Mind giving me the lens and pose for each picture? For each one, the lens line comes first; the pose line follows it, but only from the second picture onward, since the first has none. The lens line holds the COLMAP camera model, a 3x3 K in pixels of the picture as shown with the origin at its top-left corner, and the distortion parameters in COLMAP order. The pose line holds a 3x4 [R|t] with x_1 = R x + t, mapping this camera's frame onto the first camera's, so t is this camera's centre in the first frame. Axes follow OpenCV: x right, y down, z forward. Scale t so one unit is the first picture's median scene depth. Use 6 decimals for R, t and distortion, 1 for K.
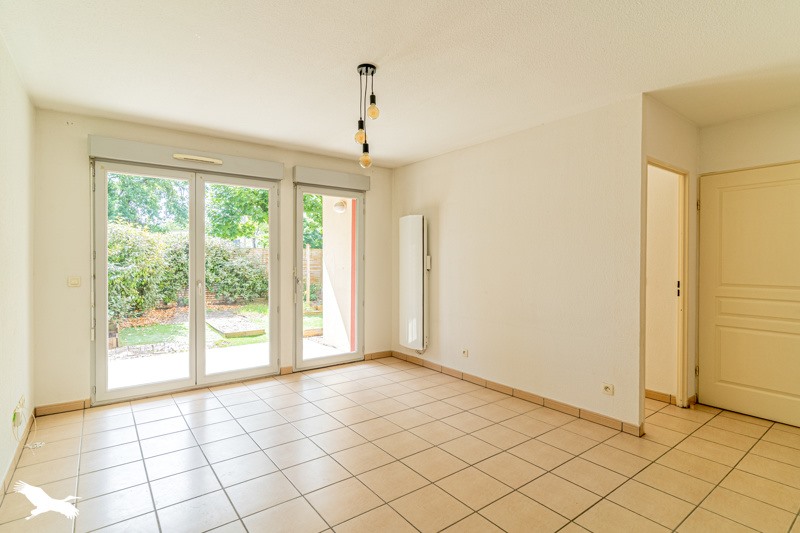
lens RADIAL K [[402.1, 0, 415.5], [0, 402.1, 265.6], [0, 0, 1]] dist [-0.000396, -0.000071]
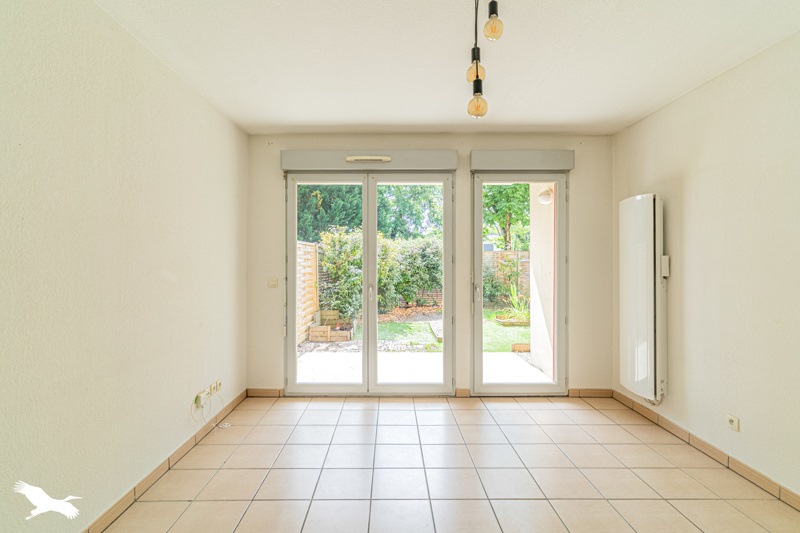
lens RADIAL K [[404.8, 0, 399.6], [0, 404.8, 262.4], [0, 0, 1]] dist [0.003377, 0.000487]
pose [[0.792311, -0.004902, -0.610097, 0.092050], [-0.004987, 0.999882, -0.014510, -0.001559], [0.610097, 0.014539, 0.792194, 0.225121]]
